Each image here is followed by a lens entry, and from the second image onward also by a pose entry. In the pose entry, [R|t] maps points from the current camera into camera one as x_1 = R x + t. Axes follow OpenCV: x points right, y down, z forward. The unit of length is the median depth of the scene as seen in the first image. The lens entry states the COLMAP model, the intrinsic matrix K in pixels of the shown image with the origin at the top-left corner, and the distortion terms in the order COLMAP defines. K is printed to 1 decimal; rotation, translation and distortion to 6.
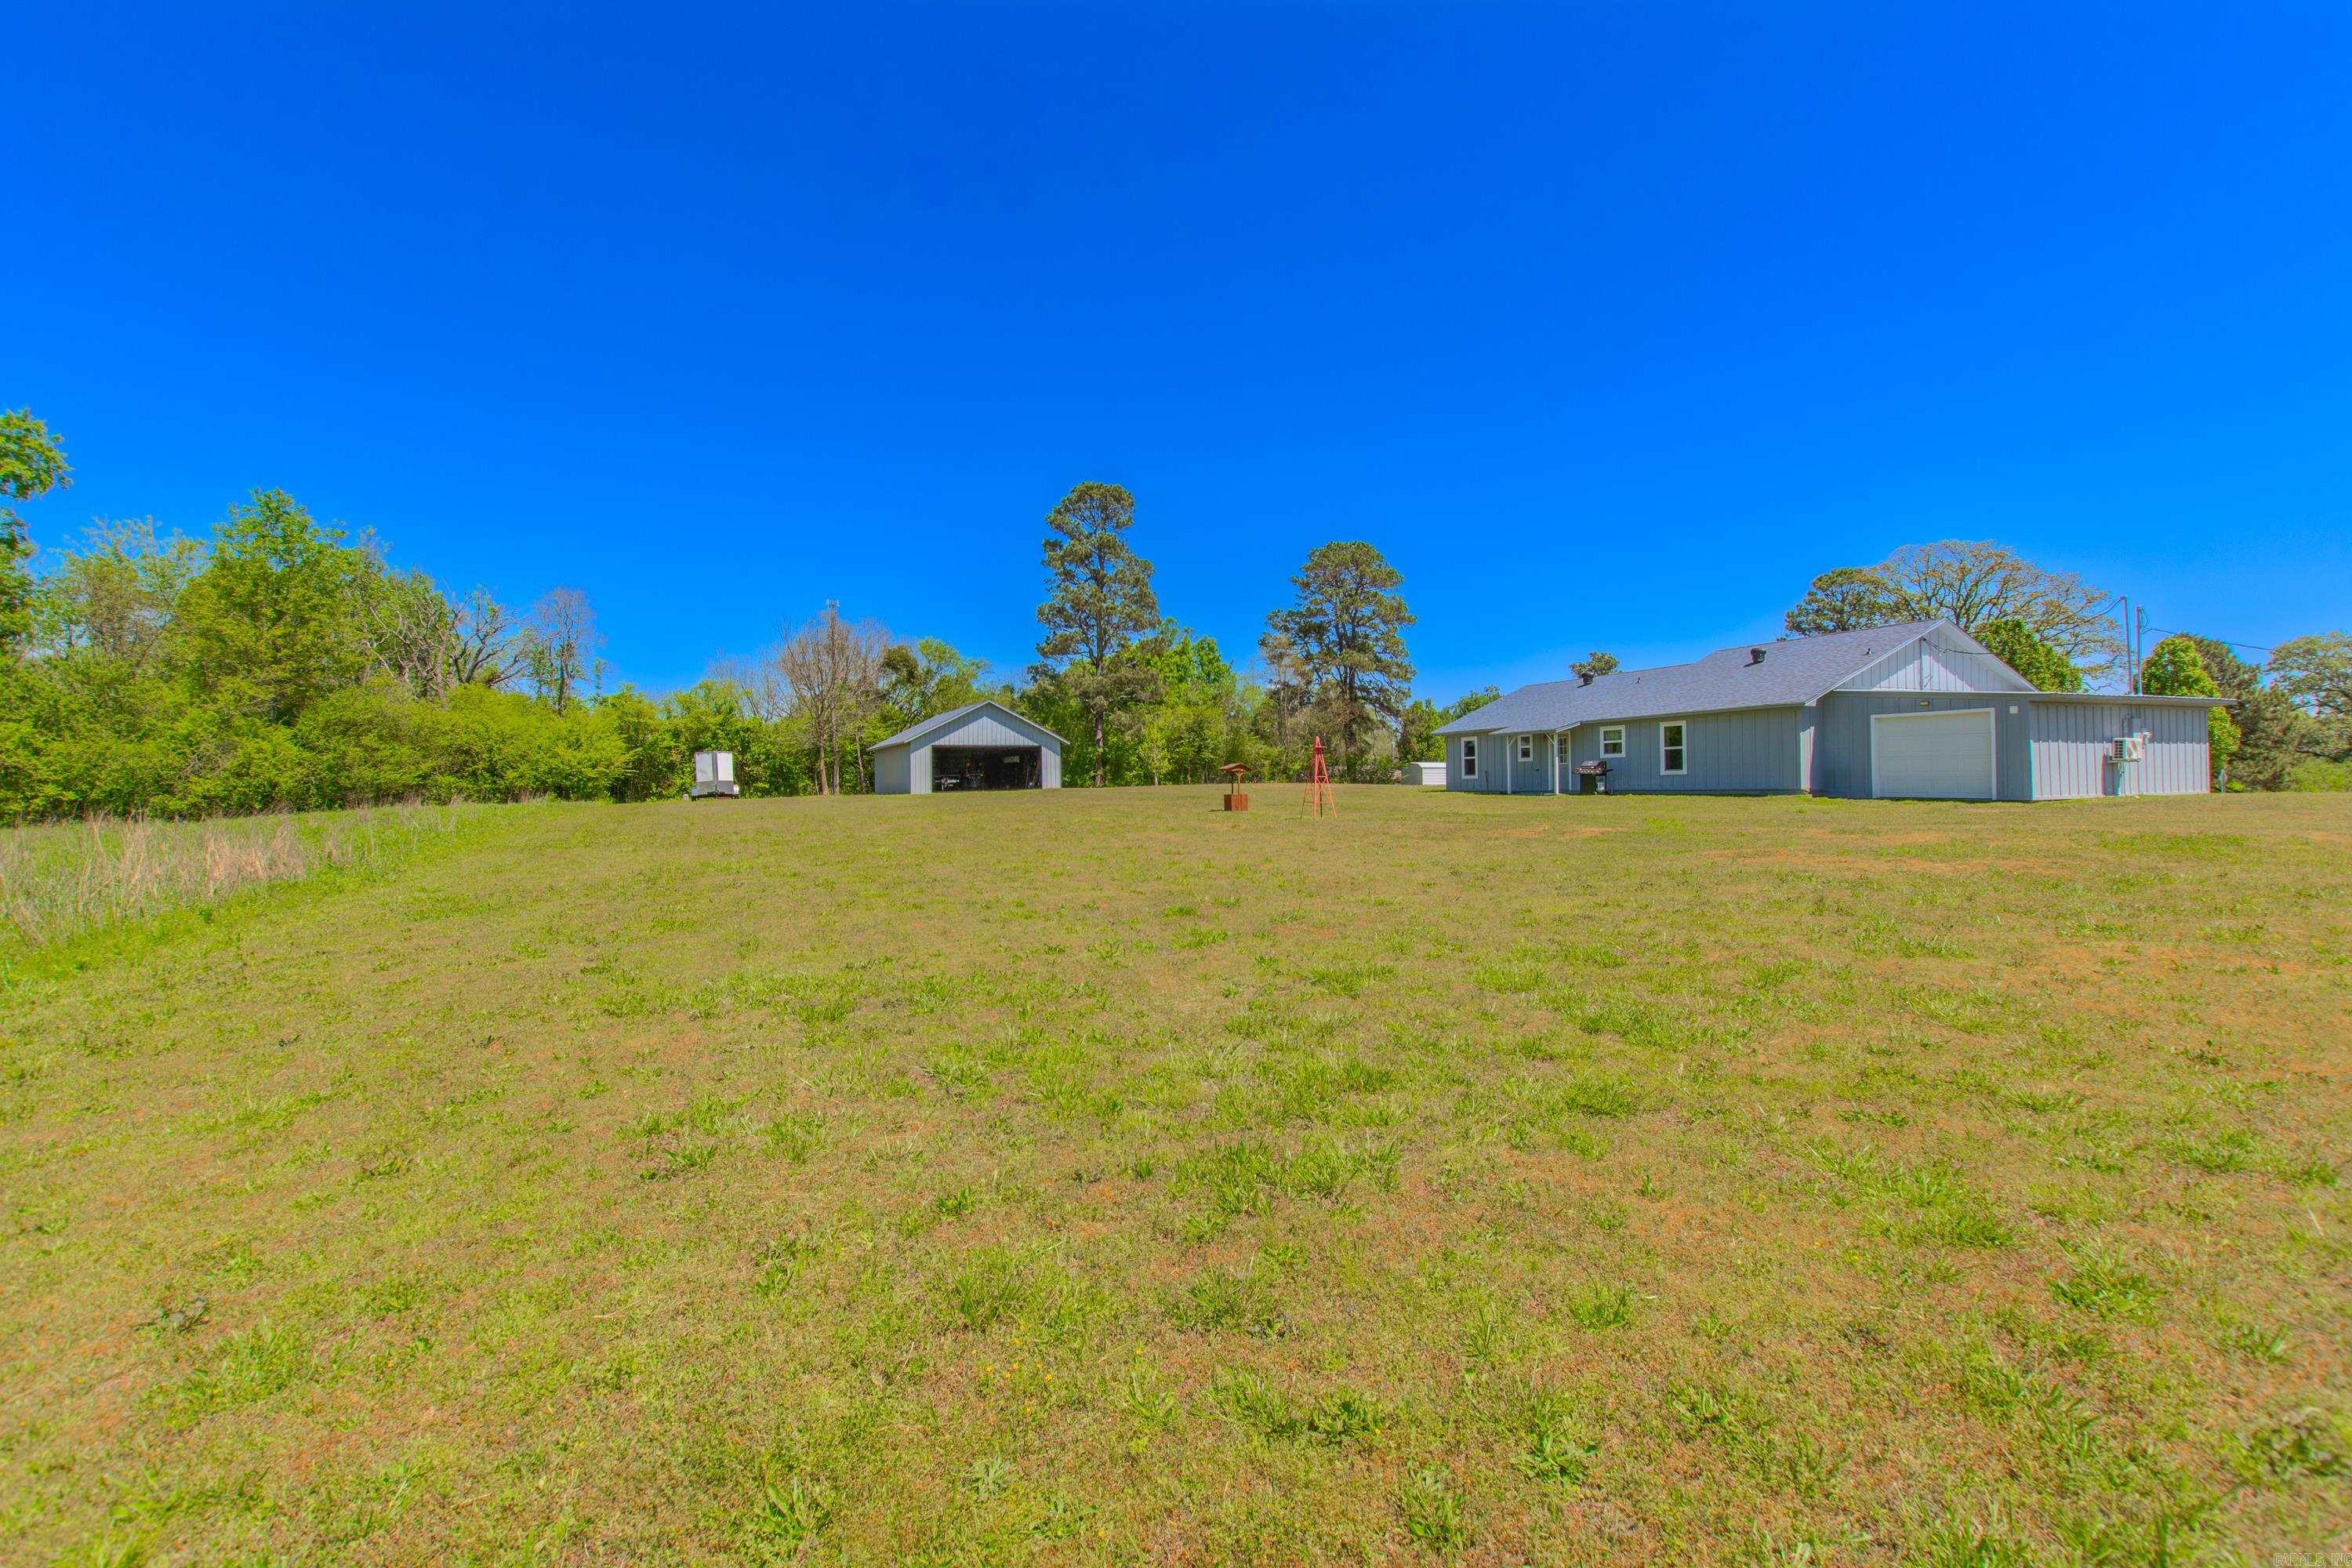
lens RADIAL K [[1040.8, 0, 1159.4], [0, 1040.8, 774.5], [0, 0, 1]] dist [0.011995, -0.005187]
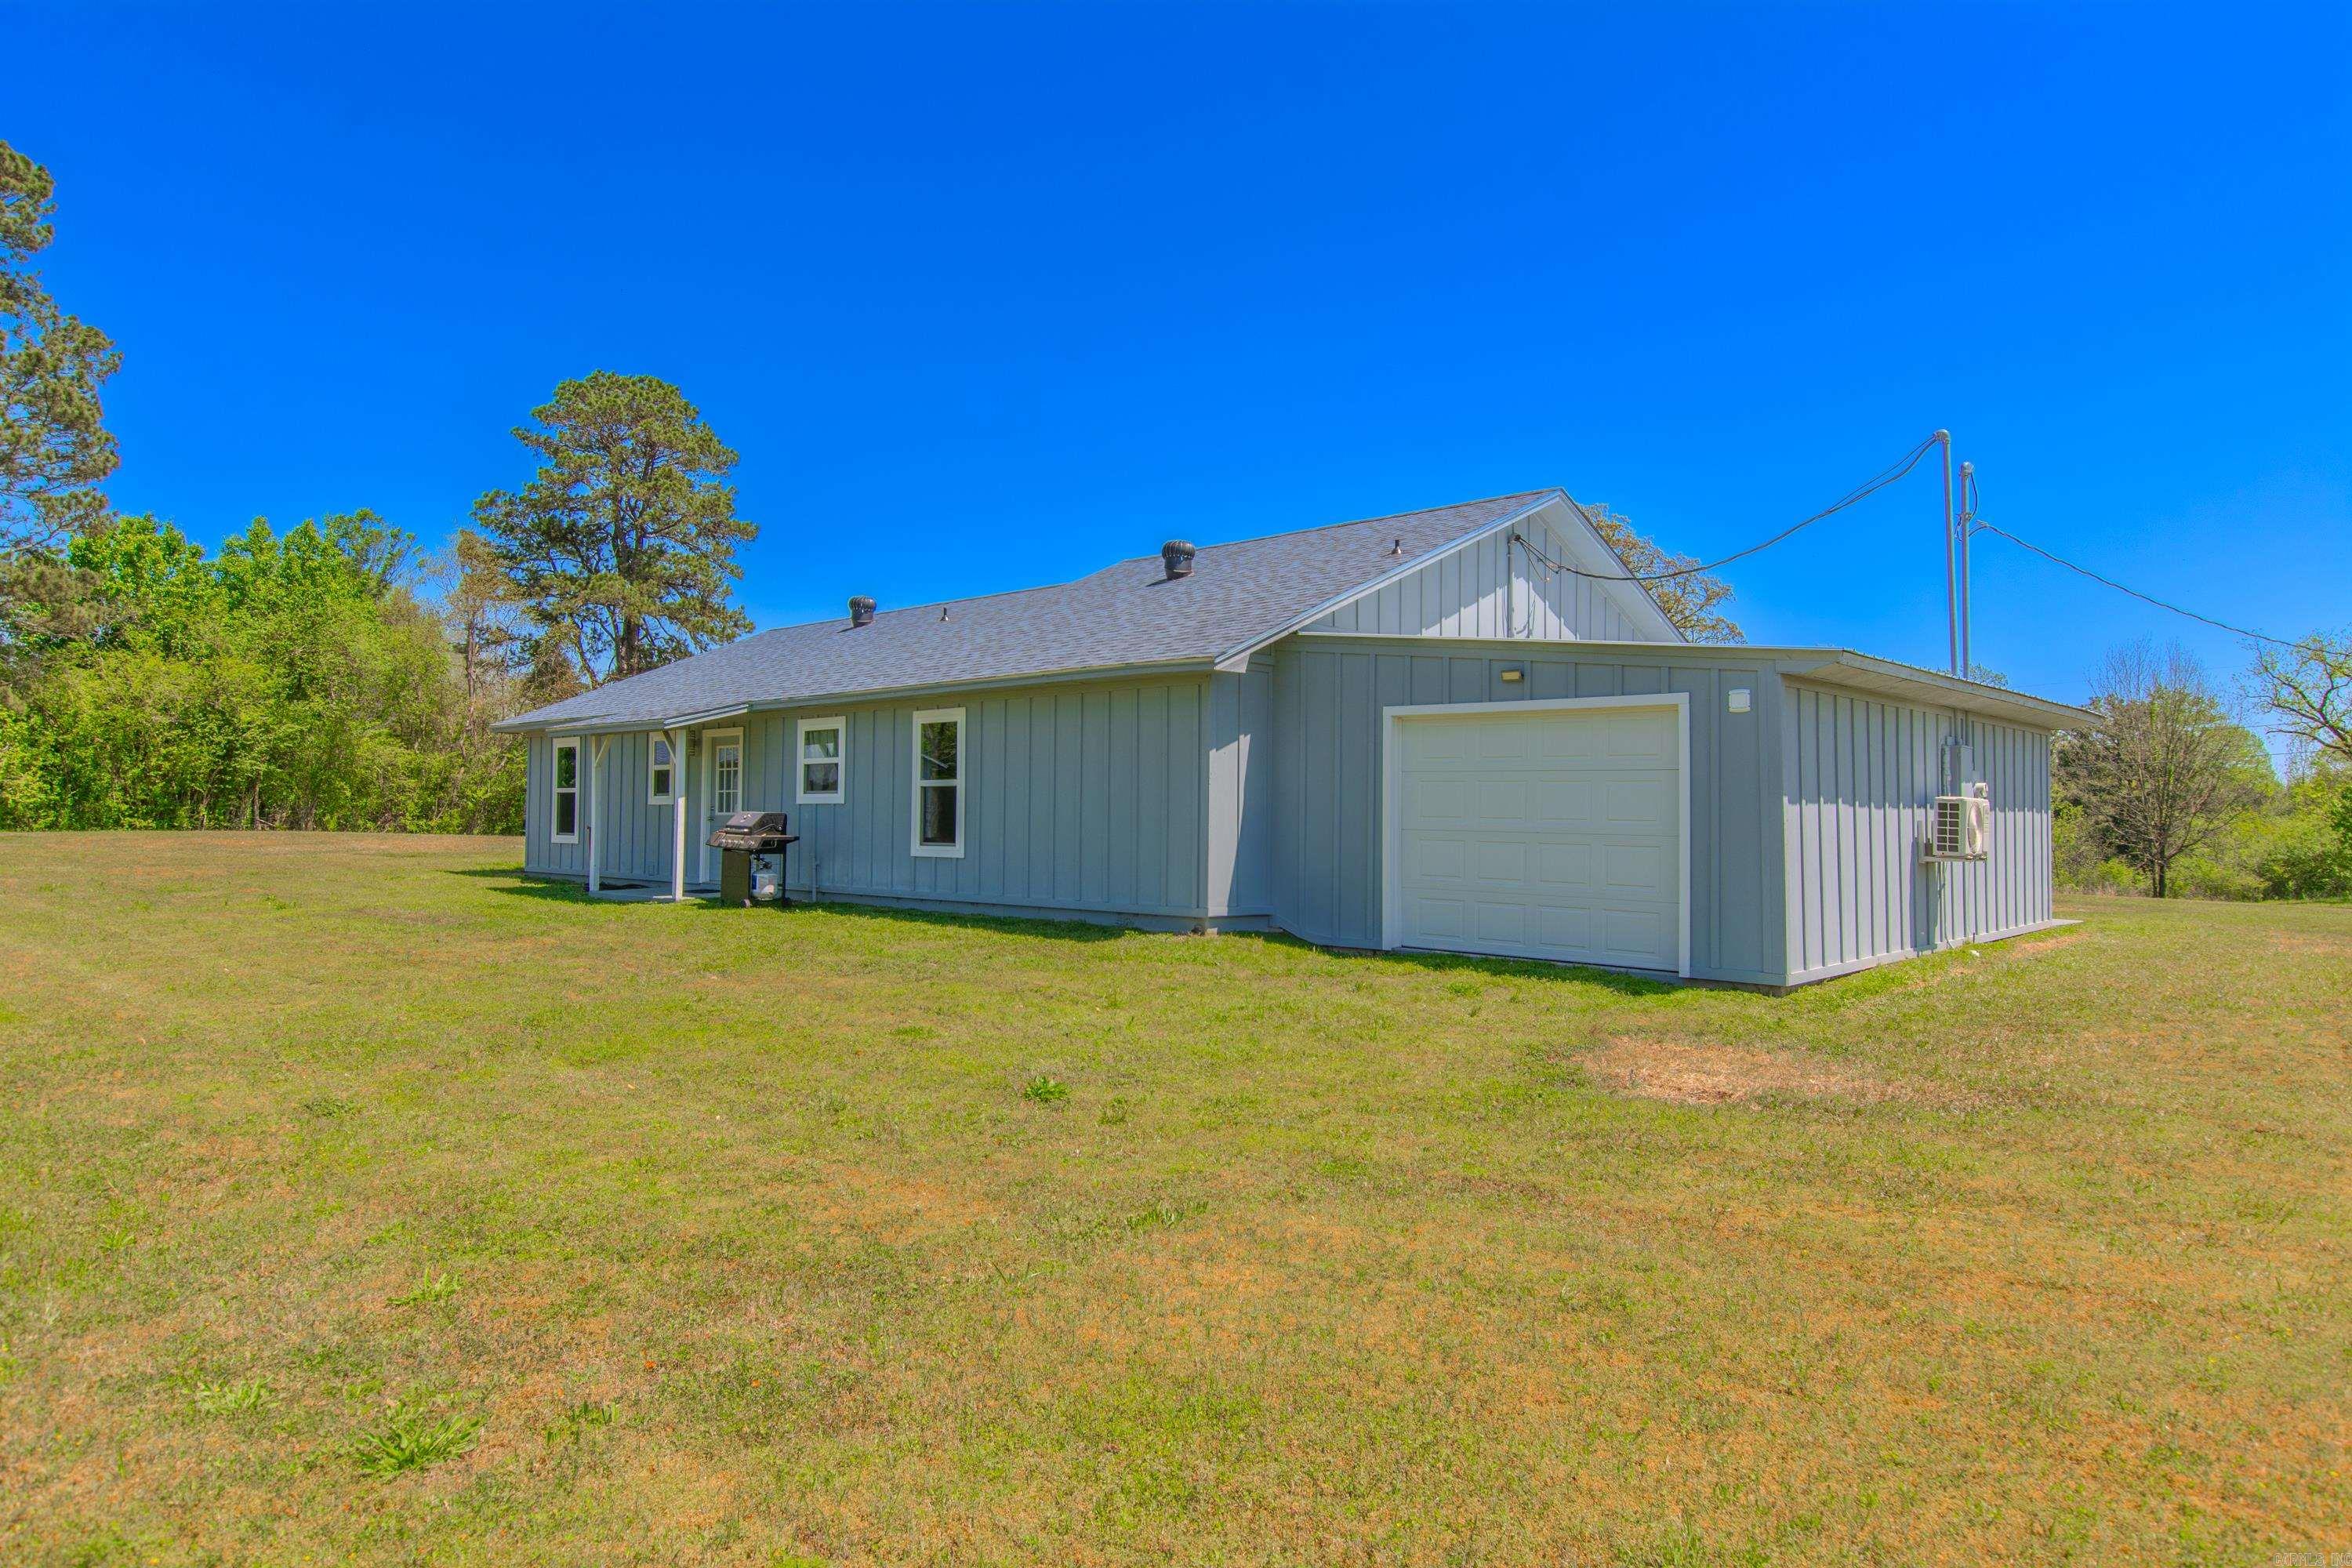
lens RADIAL K [[1497.4, 0, 1172.2], [0, 1497.4, 774.3], [0, 0, 1]] dist [-0.002316, 0.000149]
pose [[0.919707, 0.032139, 0.391289, 0.218767], [-0.024625, 0.999404, -0.024207, -0.010837], [-0.391833, 0.012628, 0.919950, 0.295966]]
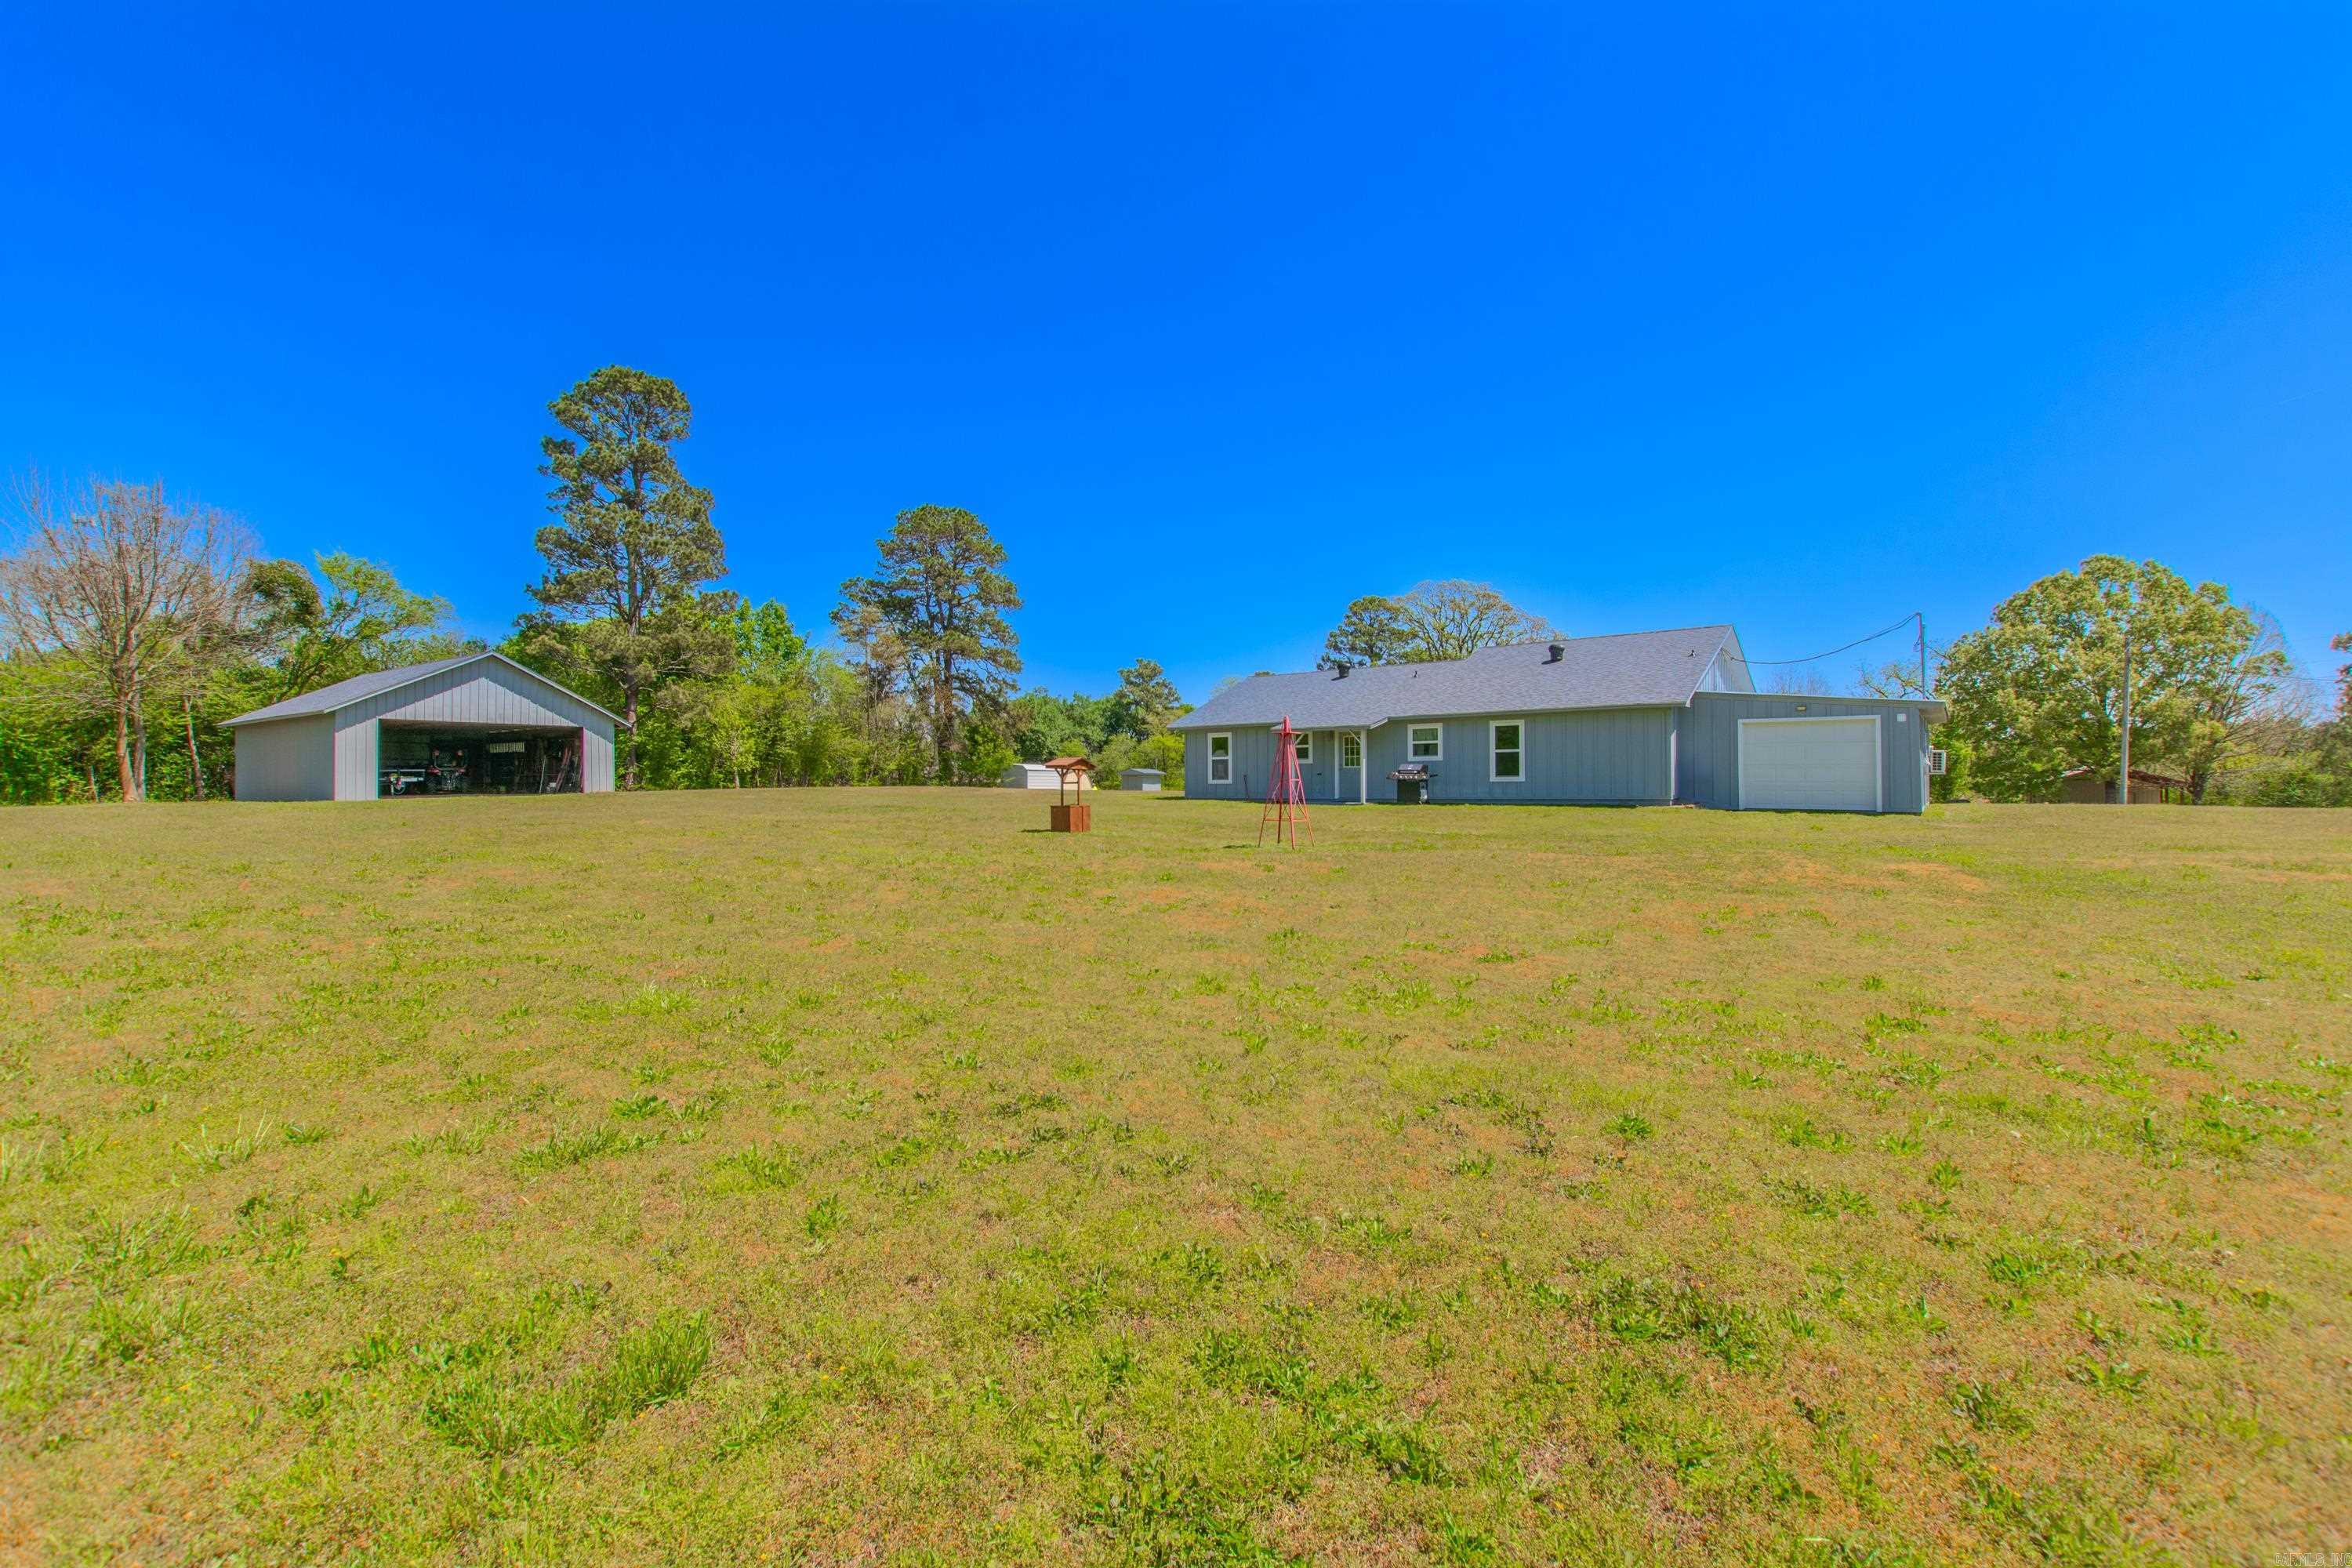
lens RADIAL K [[1040.8, 0, 1191.8], [0, 1040.8, 776.7], [0, 0, 1]] dist [0.011995, -0.005187]
pose [[0.870114, 0.012157, 0.492700, -0.098159], [-0.011747, 0.999923, -0.003928, 0.001574], [-0.492710, -0.002370, 0.870190, 0.224120]]
